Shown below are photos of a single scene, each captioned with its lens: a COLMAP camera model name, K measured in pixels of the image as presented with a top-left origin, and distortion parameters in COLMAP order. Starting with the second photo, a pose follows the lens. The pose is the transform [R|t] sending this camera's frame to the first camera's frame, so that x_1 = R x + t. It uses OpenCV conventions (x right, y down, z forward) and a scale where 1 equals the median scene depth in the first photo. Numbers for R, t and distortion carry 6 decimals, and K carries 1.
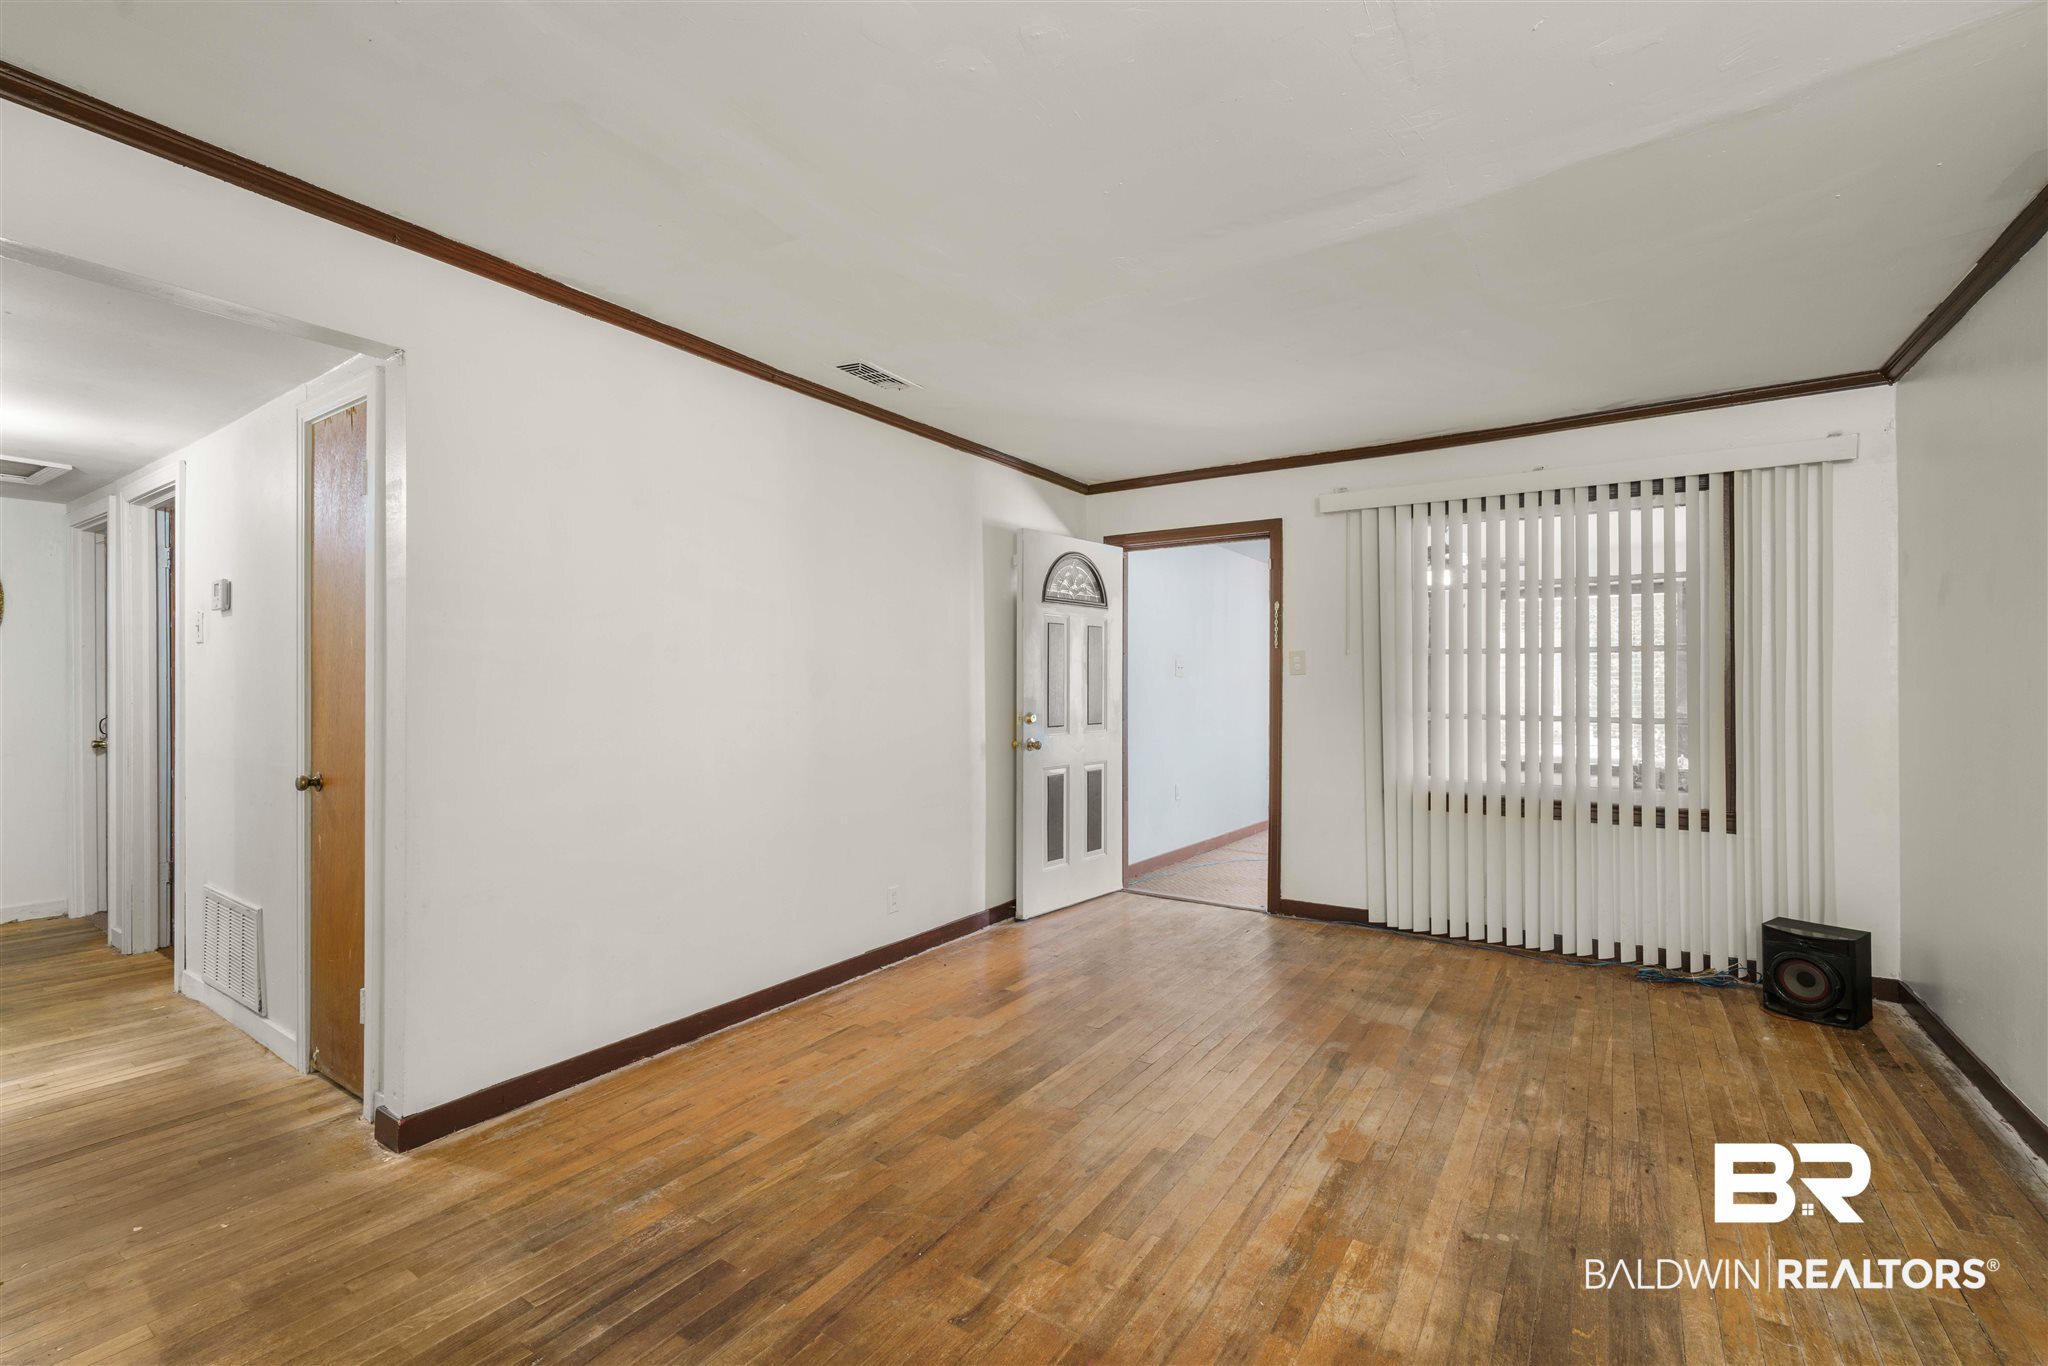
lens RADIAL K [[889.0, 0, 1019.2], [0, 889.0, 685.8], [0, 0, 1]] dist [0.000556, -0.001111]
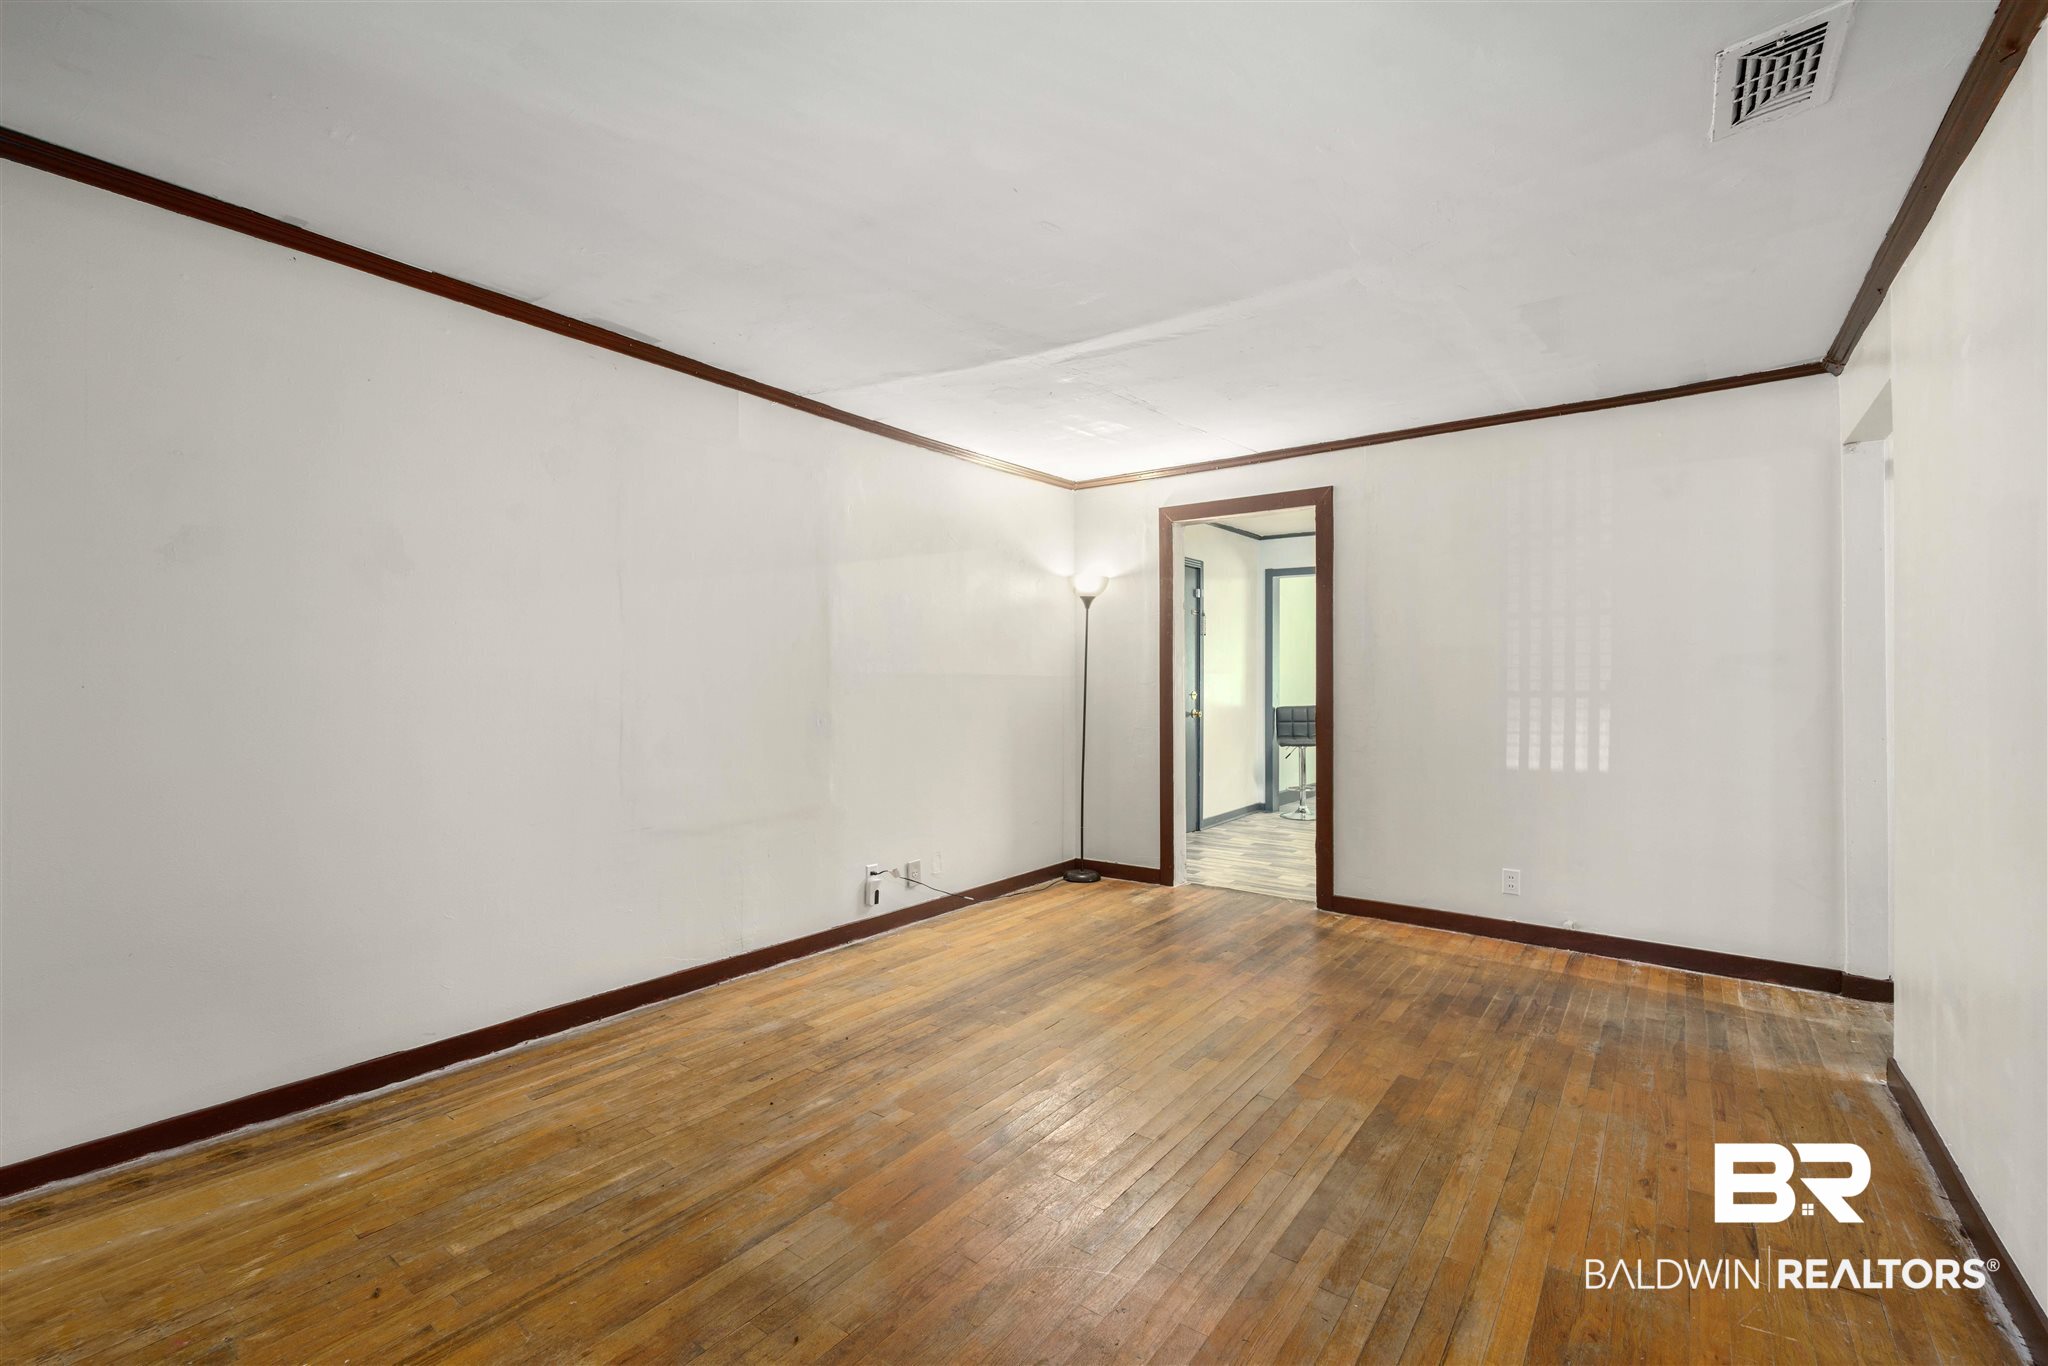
lens RADIAL K [[889.0, 0, 1016.6], [0, 889.0, 678.3], [0, 0, 1]] dist [0.000556, -0.001111]
pose [[-0.998583, -0.002139, 0.053170, 0.327906], [-0.002468, 0.999978, -0.006109, 0.010598], [-0.053155, -0.006232, -0.998567, 1.989222]]
